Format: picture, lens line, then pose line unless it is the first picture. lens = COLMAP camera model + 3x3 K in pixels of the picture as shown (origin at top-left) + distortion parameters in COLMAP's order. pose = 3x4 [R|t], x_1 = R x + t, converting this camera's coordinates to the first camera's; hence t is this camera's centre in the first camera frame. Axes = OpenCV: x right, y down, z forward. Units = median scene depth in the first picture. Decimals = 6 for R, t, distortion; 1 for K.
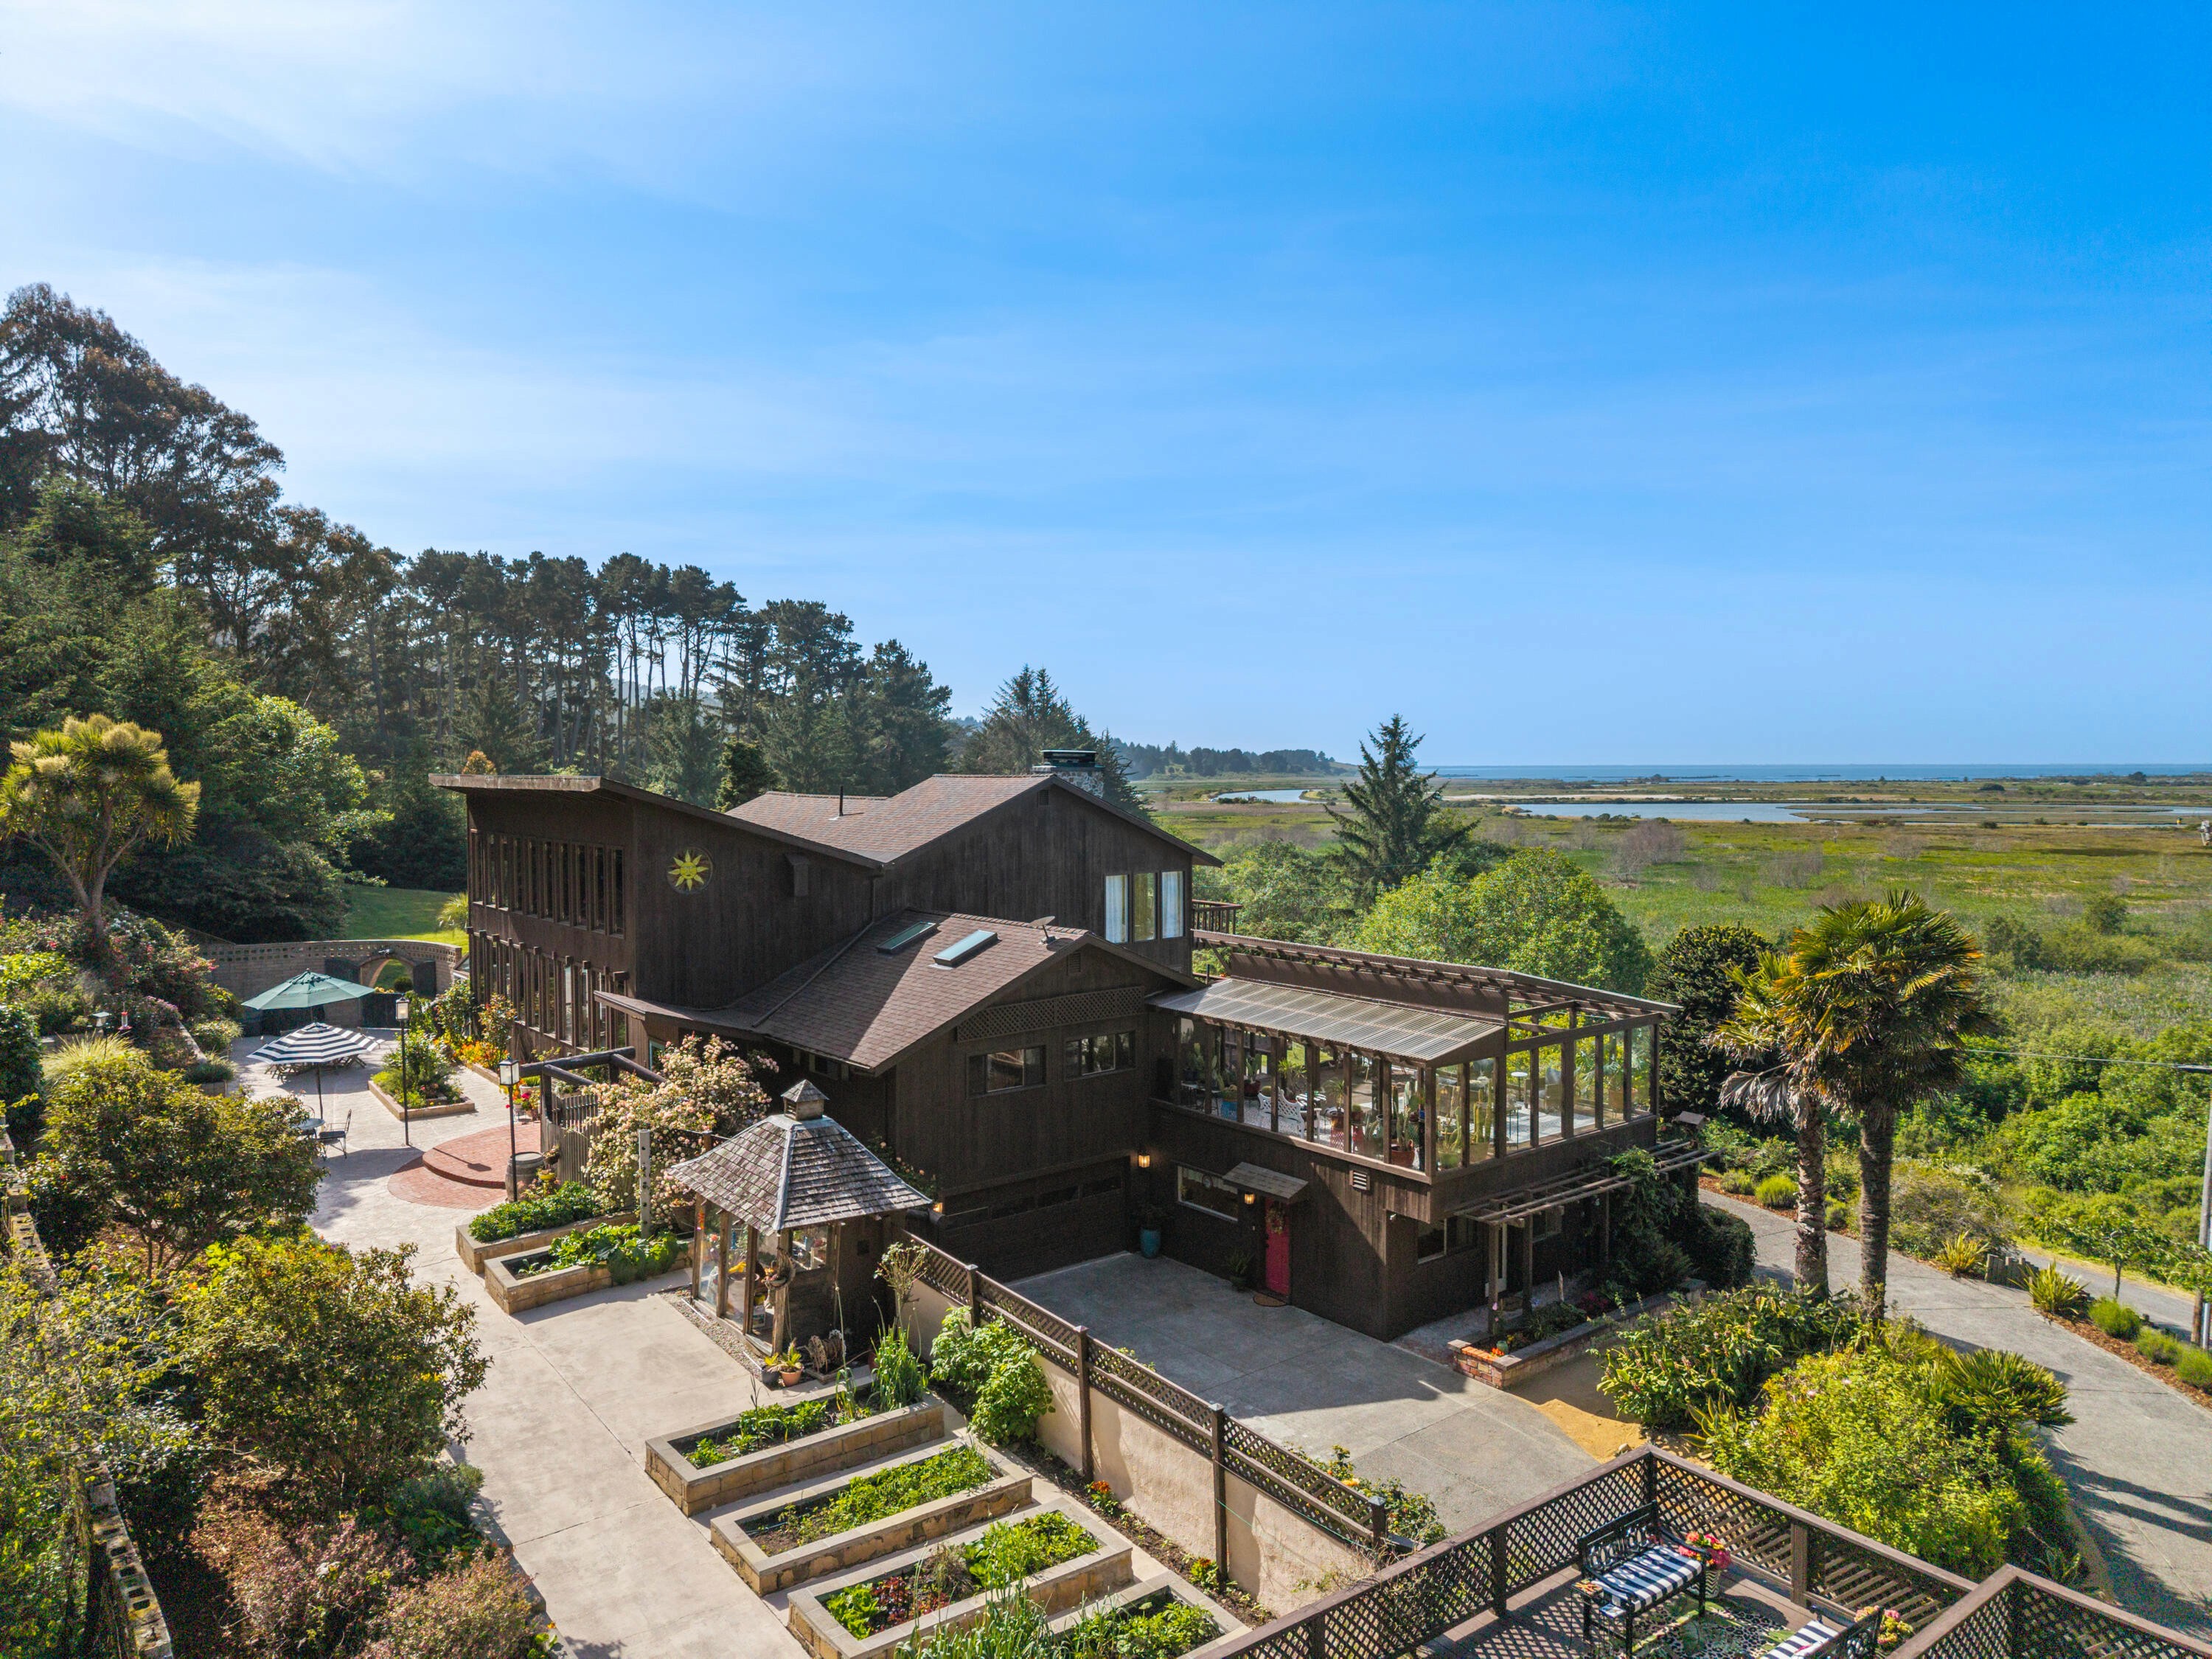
lens RADIAL K [[1476.9, 0, 1108.9], [0, 1476.9, 820.2], [0, 0, 1]] dist [0.029812, -0.023489]
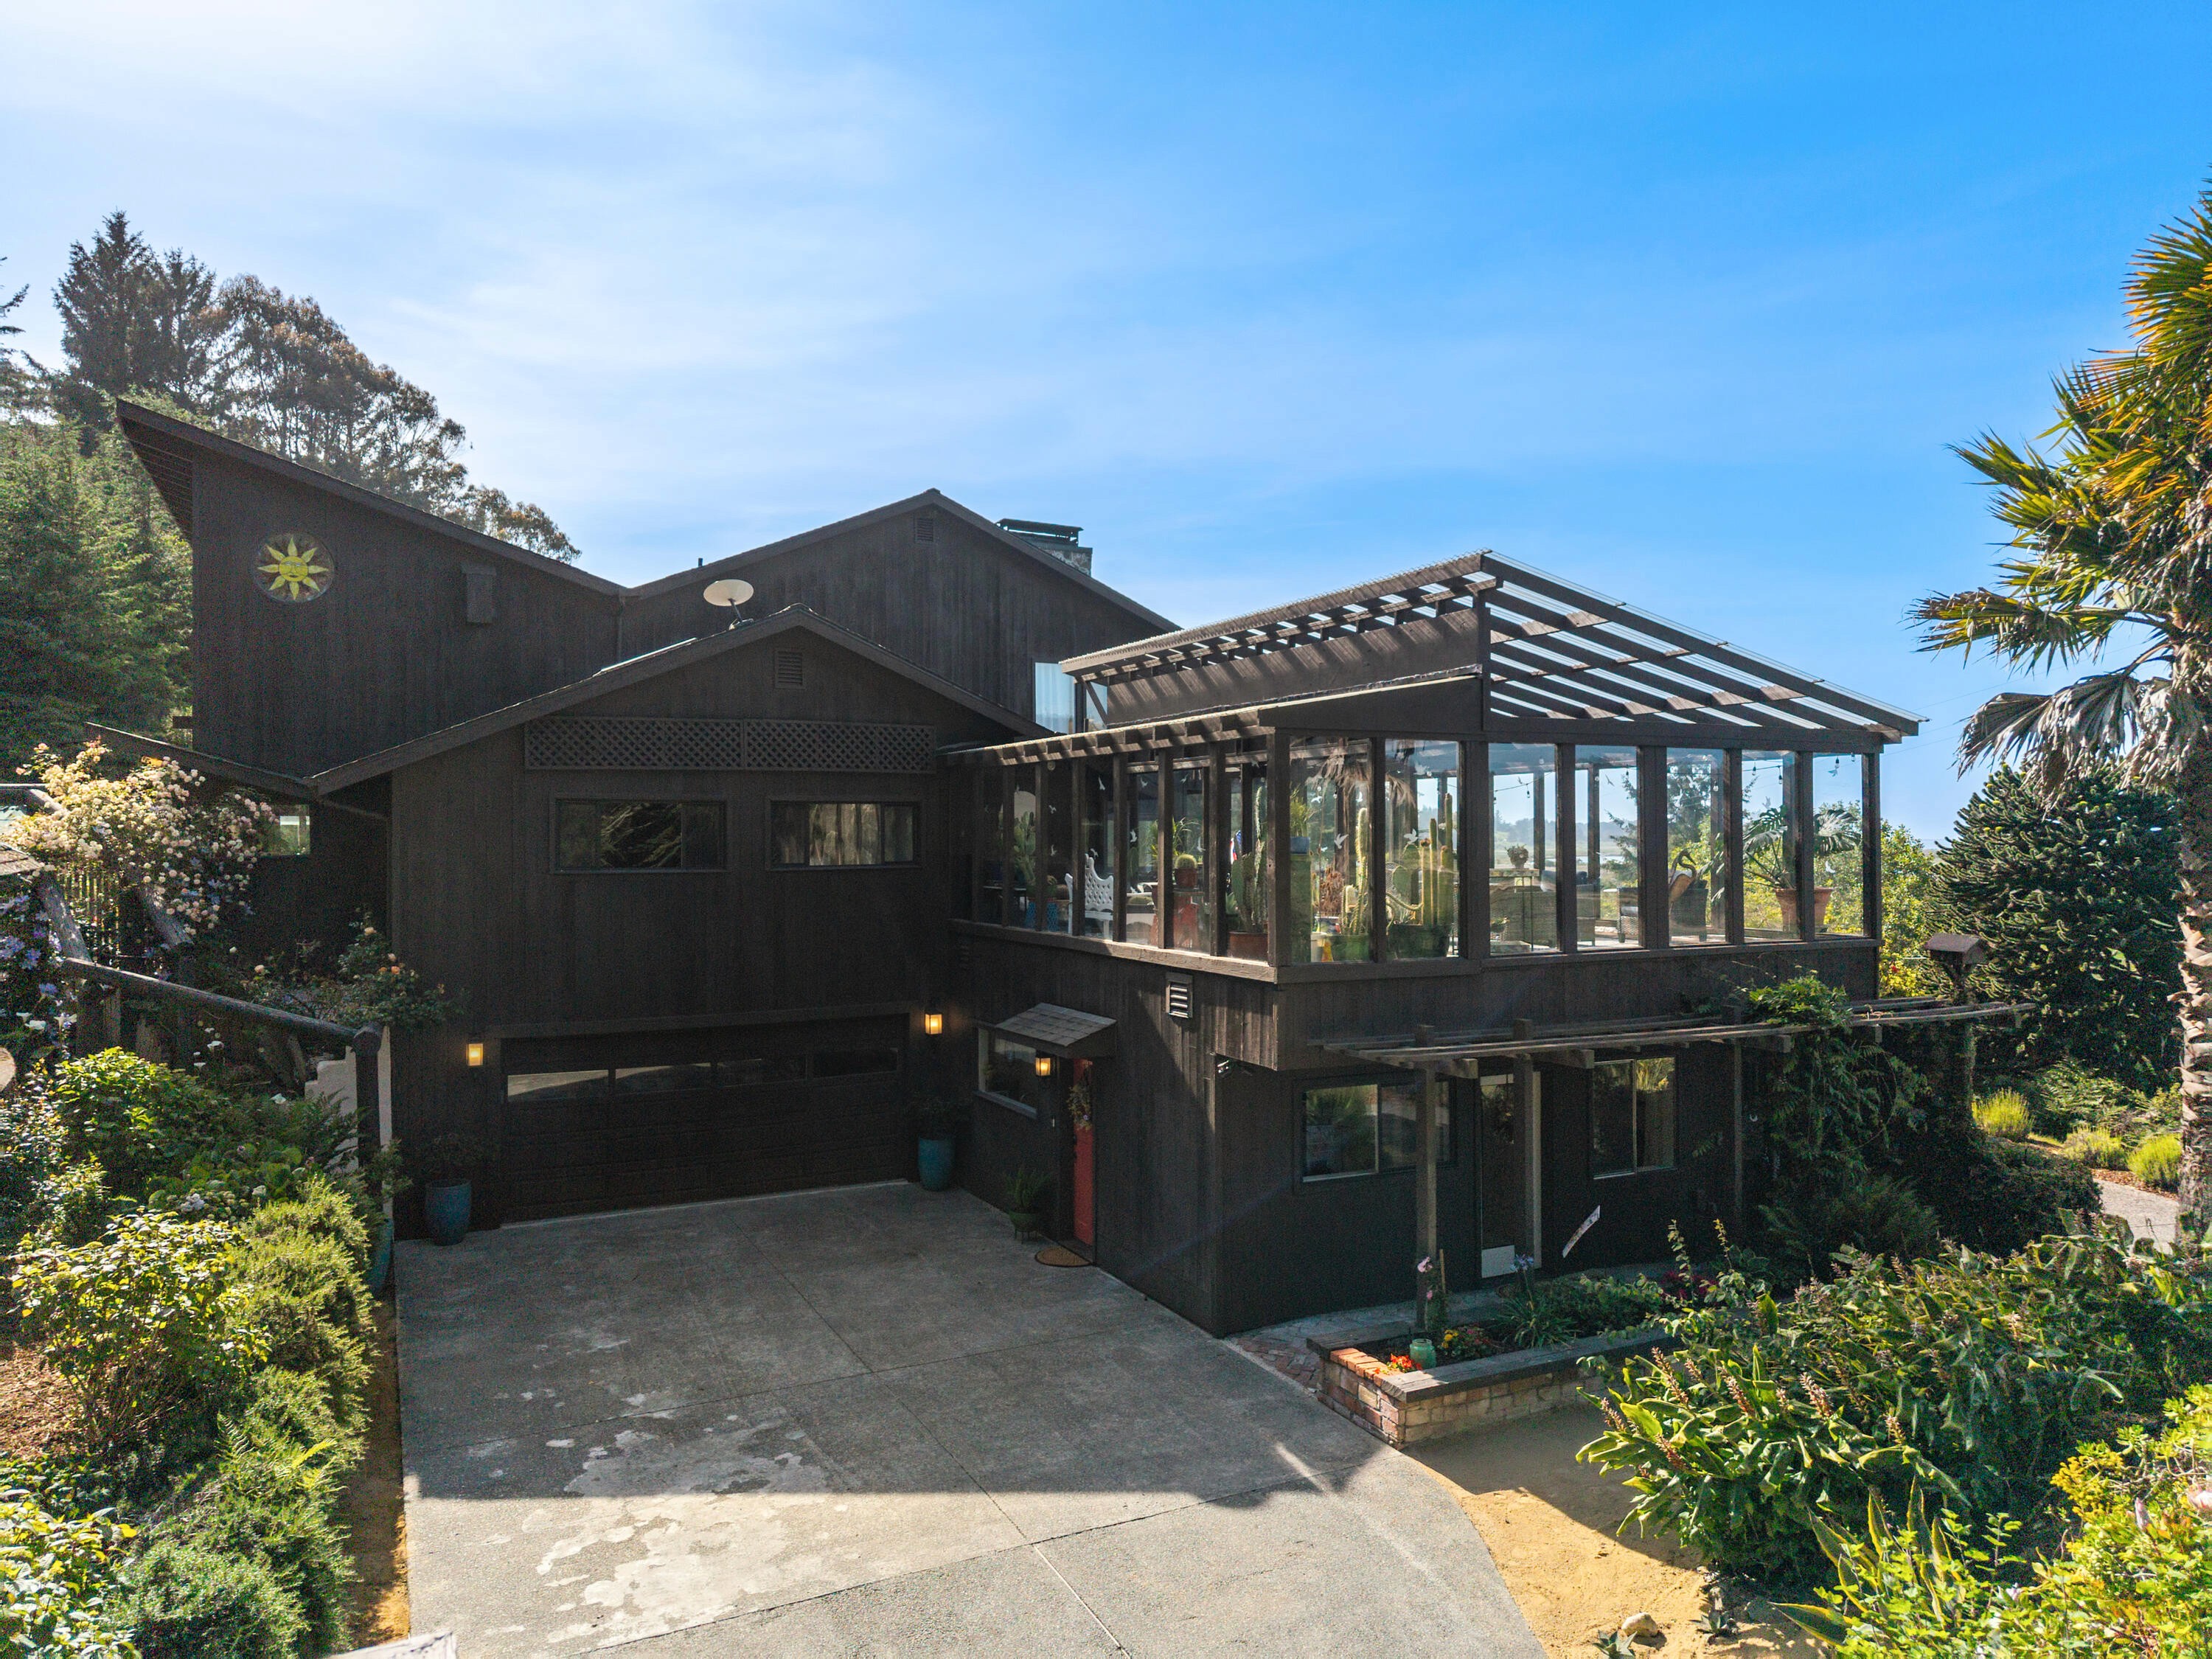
lens RADIAL K [[1466.3, 0, 1106.0], [0, 1466.3, 829.5], [0, 0, 1]] dist [-0.003580, -0.002854]
pose [[0.975073, -0.004085, -0.221848, 0.195702], [-0.006013, 0.998977, -0.044823, 0.160670], [0.221804, 0.045040, 0.974050, 0.402385]]
